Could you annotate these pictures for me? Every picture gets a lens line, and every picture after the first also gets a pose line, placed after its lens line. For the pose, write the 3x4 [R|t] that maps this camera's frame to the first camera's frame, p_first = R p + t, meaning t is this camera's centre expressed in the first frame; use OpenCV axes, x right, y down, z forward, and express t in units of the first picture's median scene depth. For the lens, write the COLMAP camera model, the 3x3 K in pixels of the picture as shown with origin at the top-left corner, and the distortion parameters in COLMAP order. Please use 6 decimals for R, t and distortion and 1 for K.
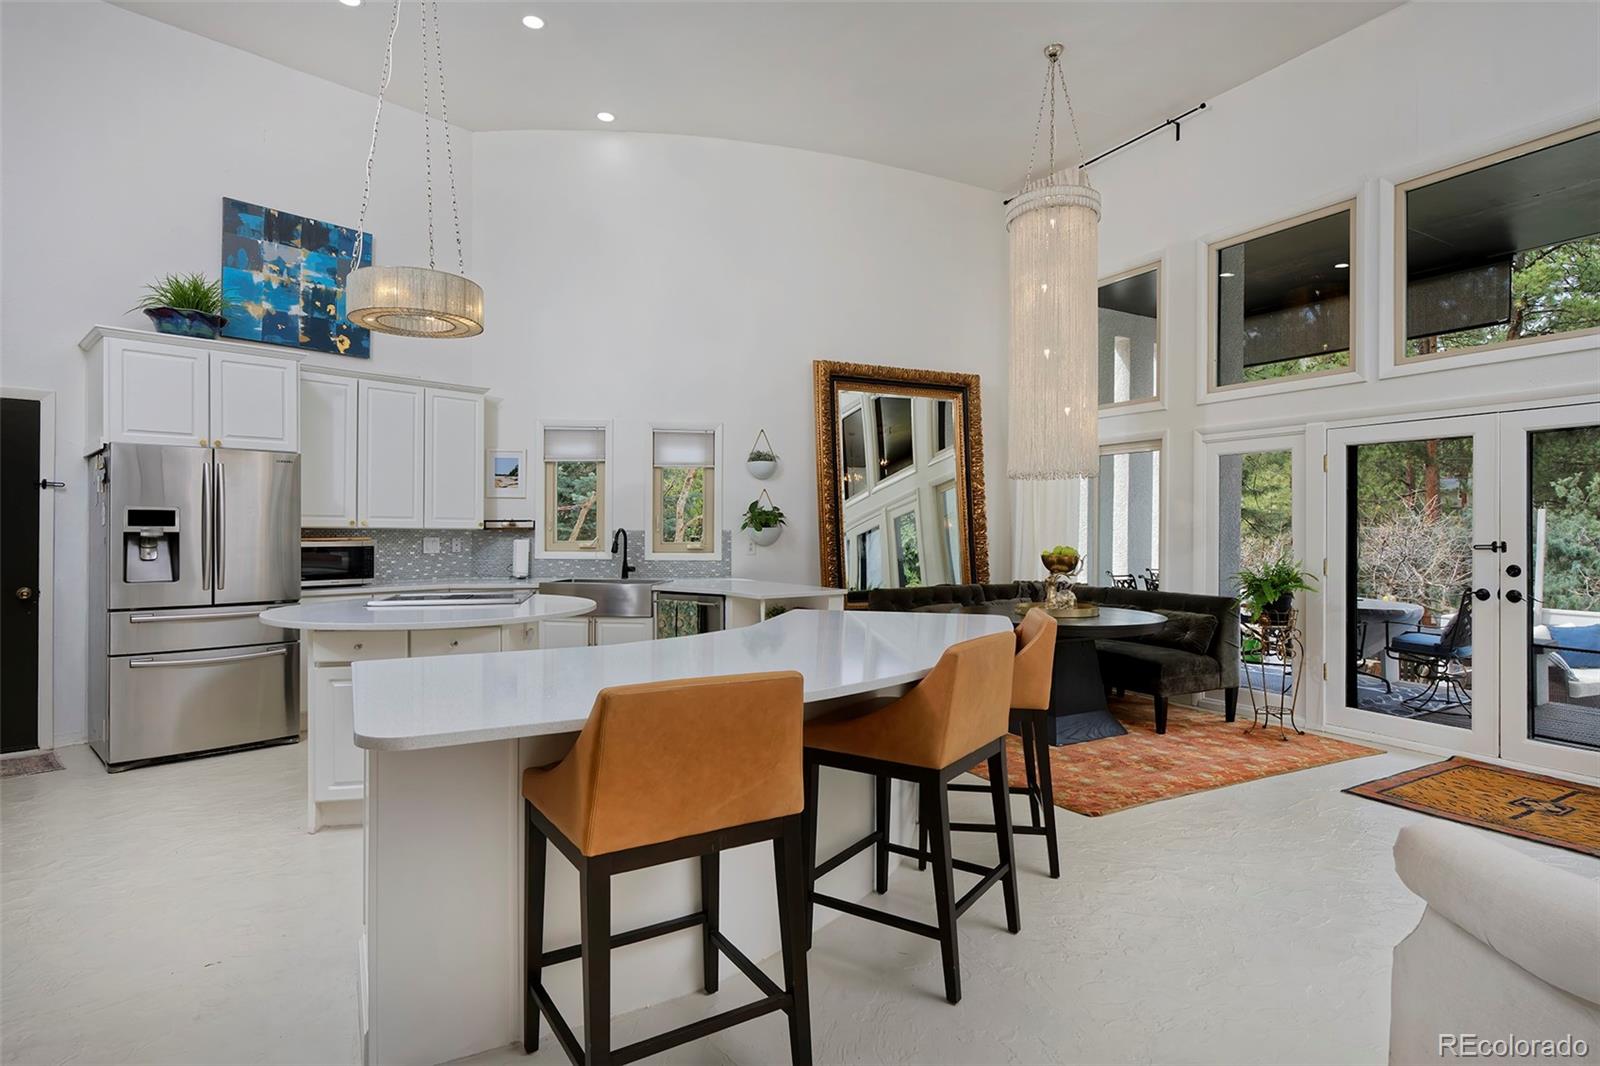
lens RADIAL K [[825.2, 0, 804.8], [0, 825.2, 531.0], [0, 0, 1]] dist [-0.003204, -0.000706]
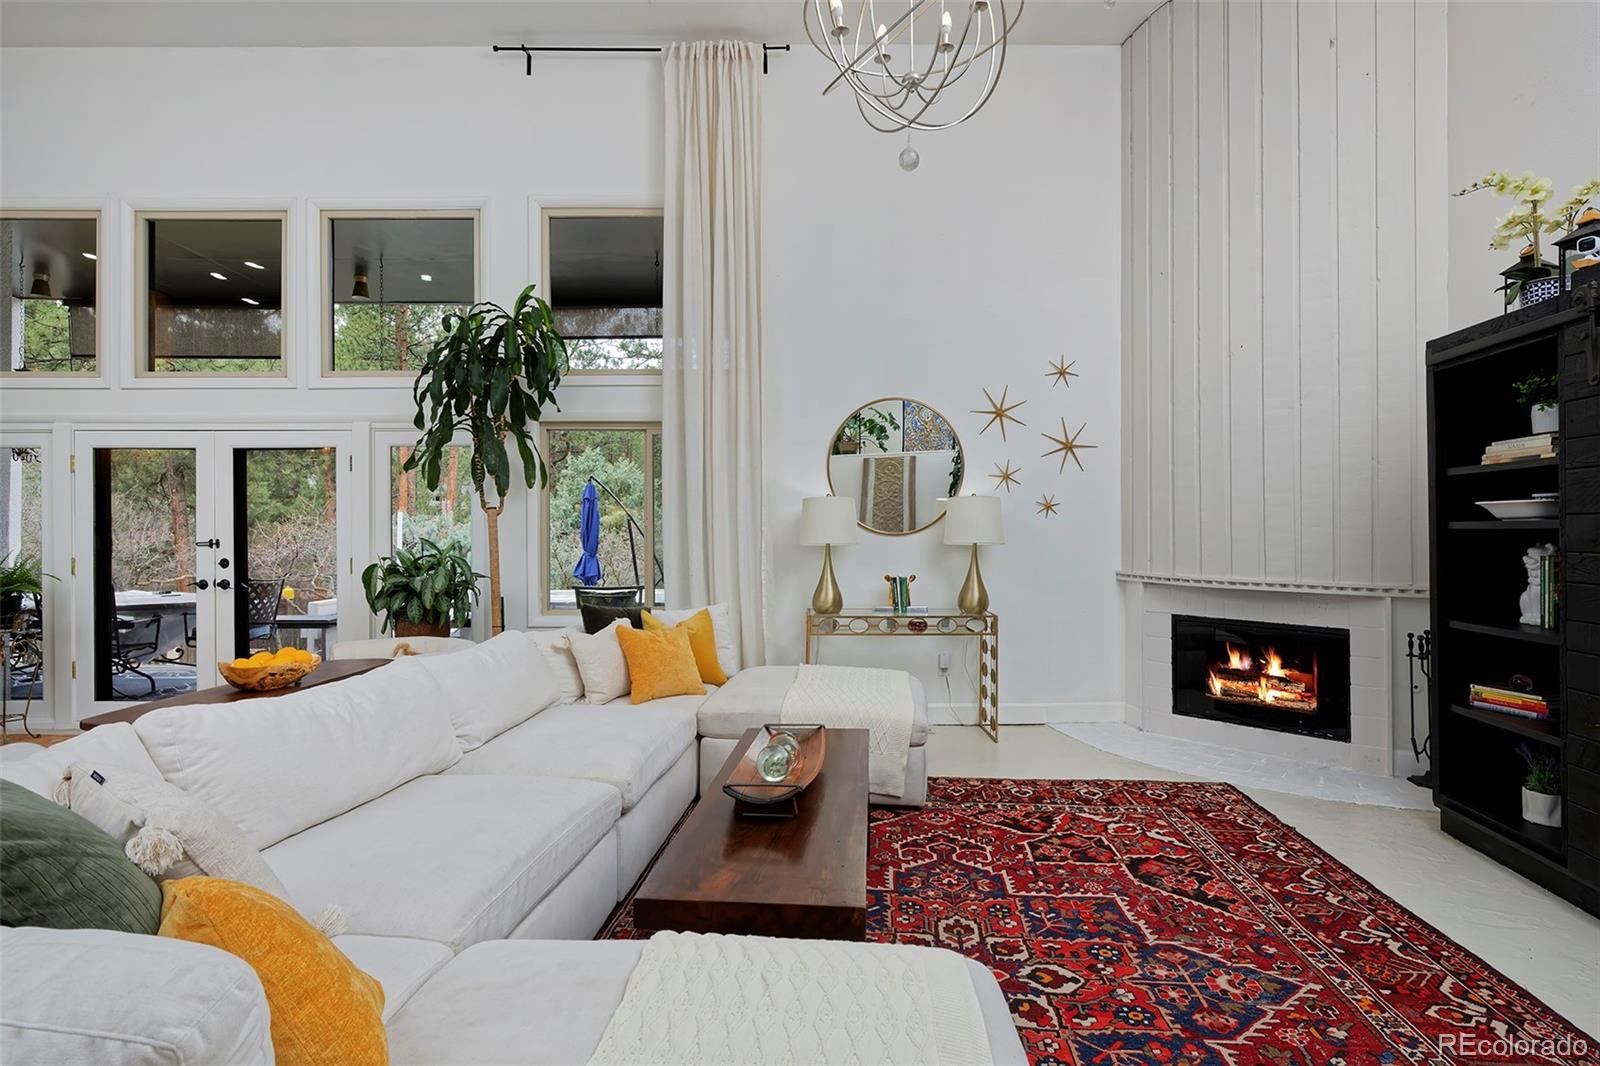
lens RADIAL K [[802.2, 0, 805.3], [0, 802.2, 530.9], [0, 0, 1]] dist [-0.003676, 0.000037]
pose [[0.485088, -0.006912, 0.874438, 0.190078], [0.004131, 0.999976, 0.005613, -0.001487], [-0.874456, 0.000890, 0.485105, -0.238108]]
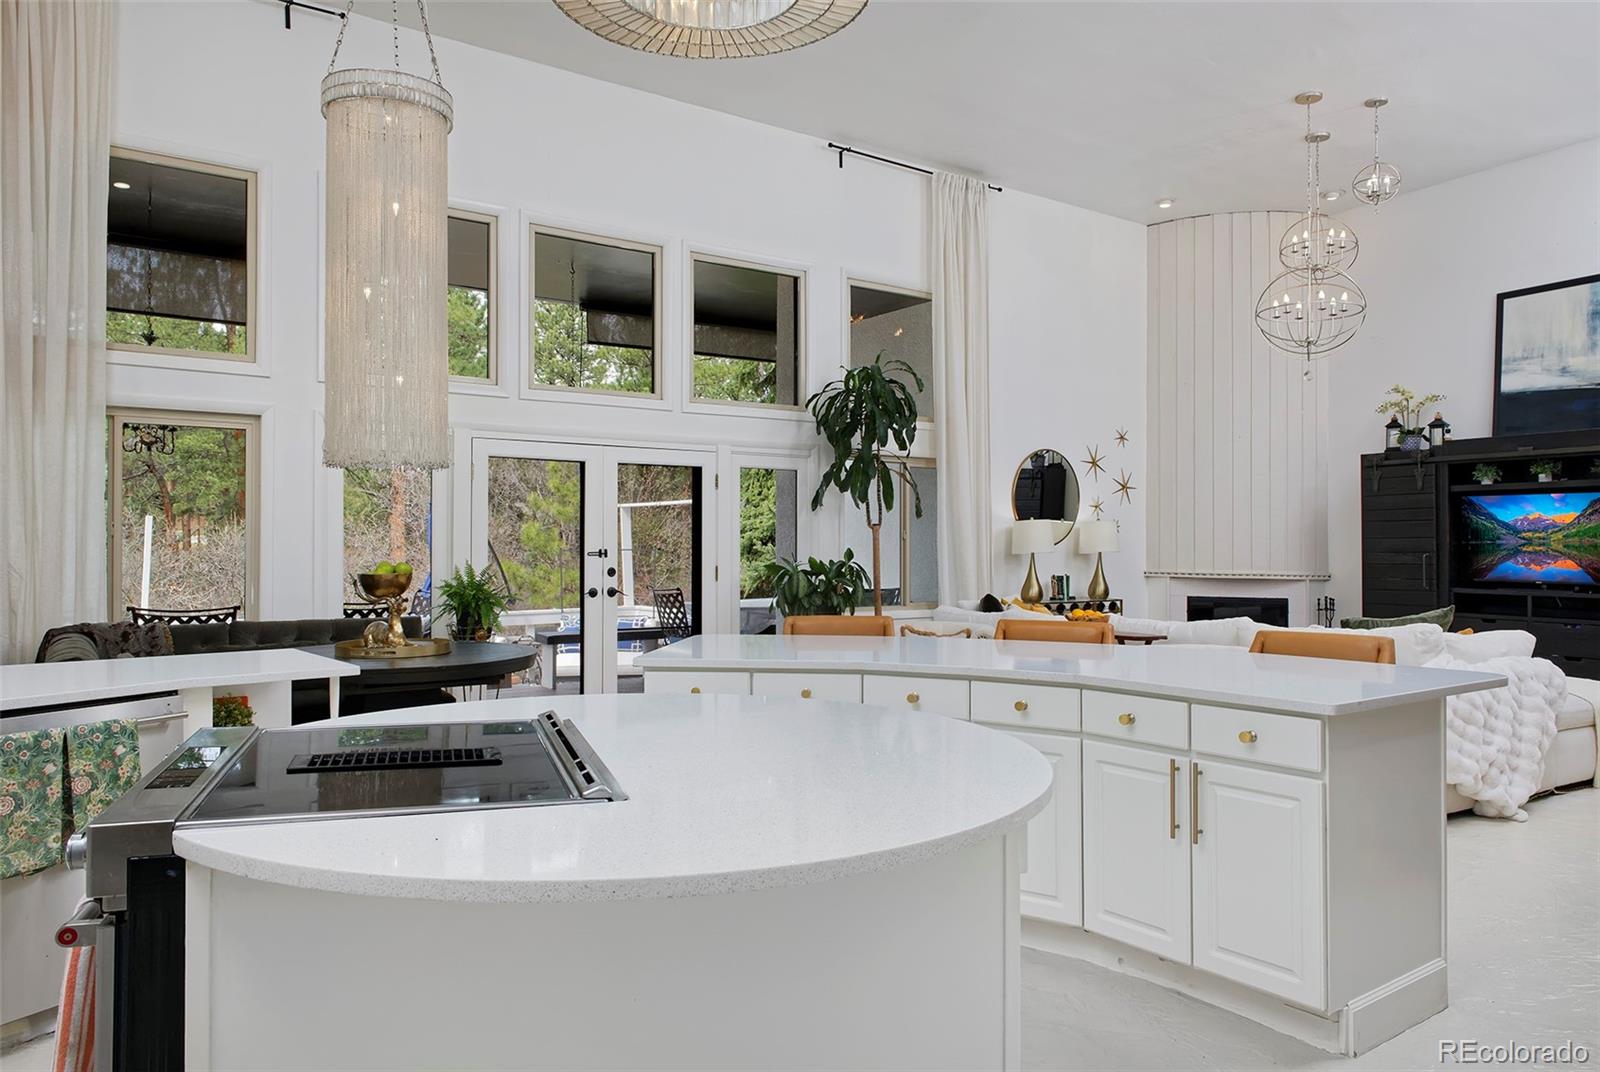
lens RADIAL K [[1125.4, 0, 796.5], [0, 1125.4, 524.6], [0, 0, 1]] dist [0.003060, 0.006363]
pose [[-0.118650, 0.011829, 0.992866, -0.682451], [-0.002578, 0.999922, -0.012221, -0.003167], [-0.992933, -0.004009, -0.118610, 0.703531]]
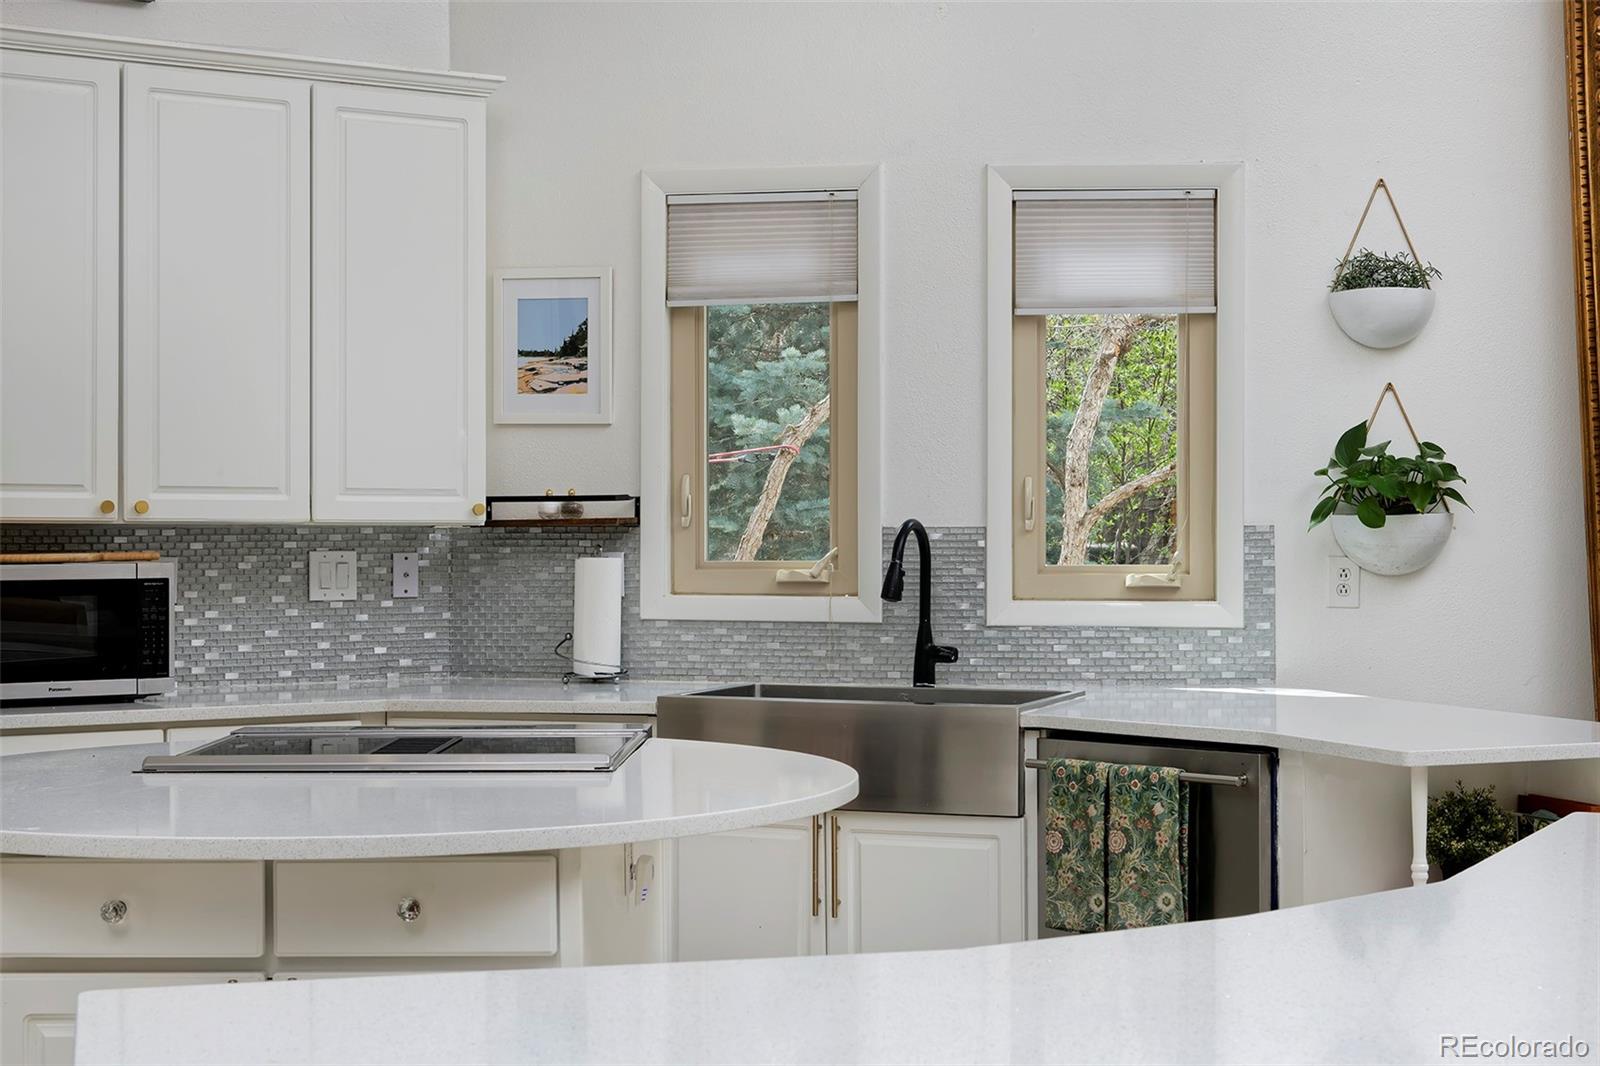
lens RADIAL K [[2536.6, 0, 801.5], [0, 2536.6, 536.0], [0, 0, 1]] dist [-0.003656, 0.041526]
pose [[0.971134, -0.003360, -0.238513, -0.042959], [0.004061, 0.999989, 0.002445, 0.000135], [0.238502, -0.003343, 0.971136, 0.090797]]
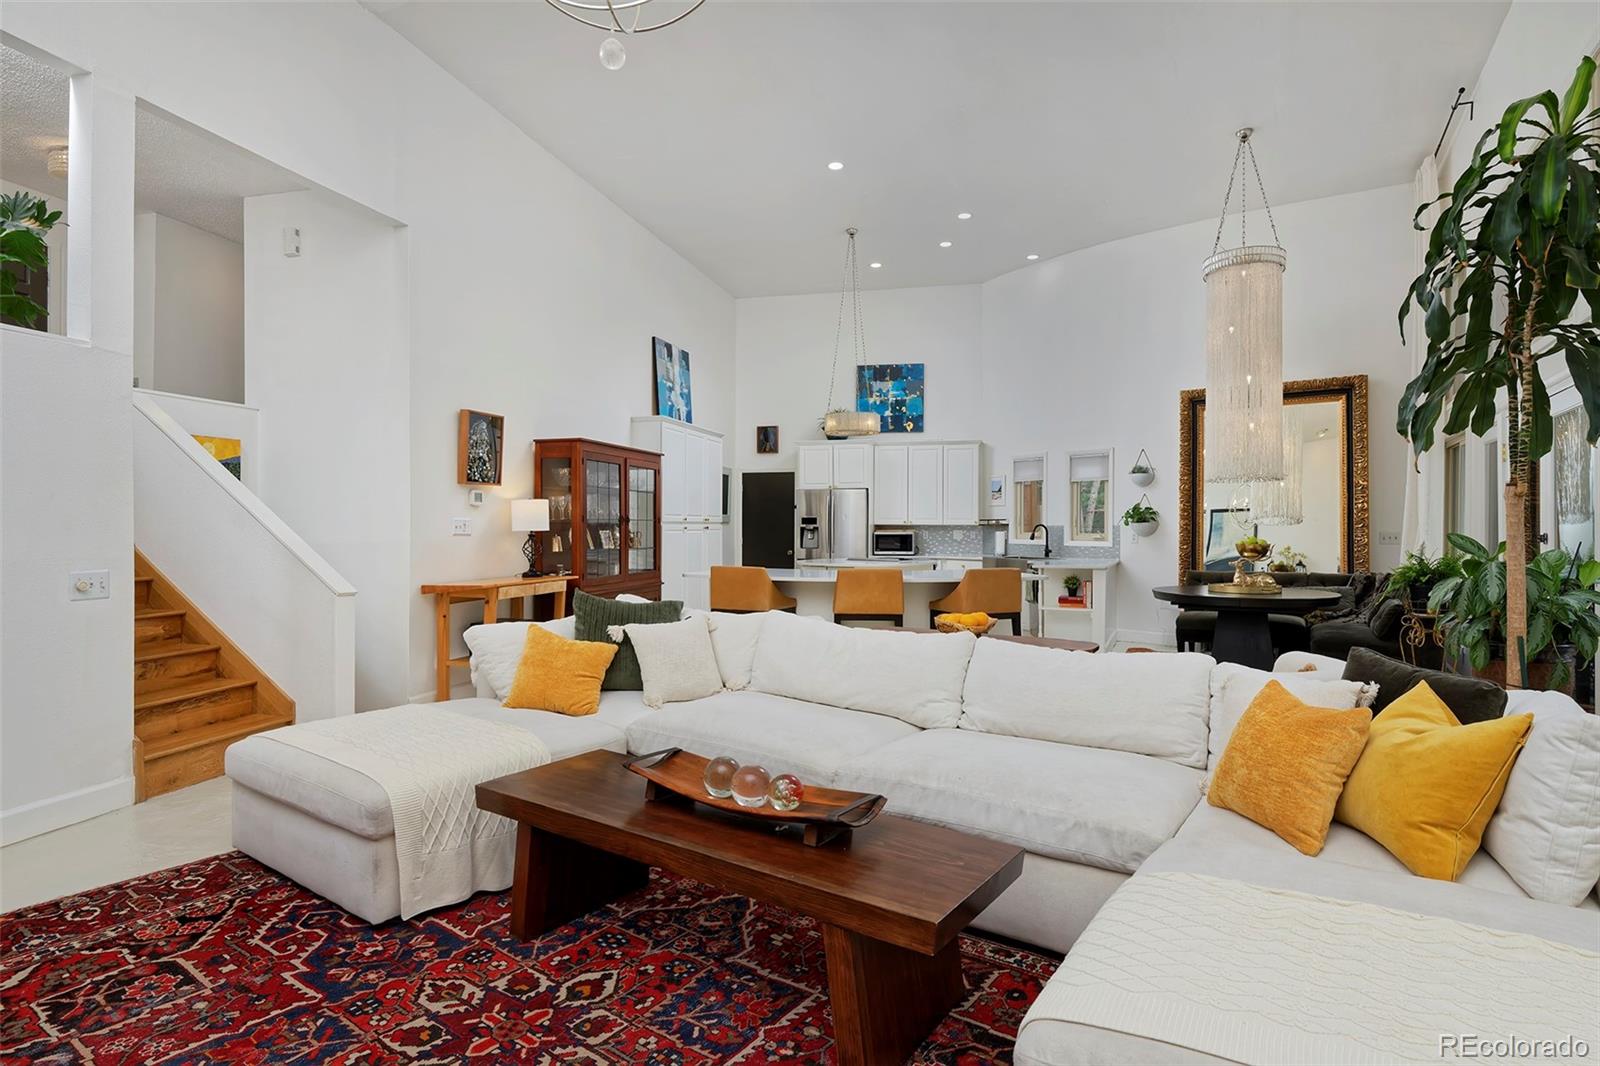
lens RADIAL K [[841.4, 0, 807.3], [0, 841.4, 530.0], [0, 0, 1]] dist [-0.001873, -0.000211]
pose [[0.518995, 0.001302, -0.854776, 0.962952], [0.002472, 0.999992, 0.003024, 0.001930], [0.854773, -0.003683, 0.518988, -0.193323]]
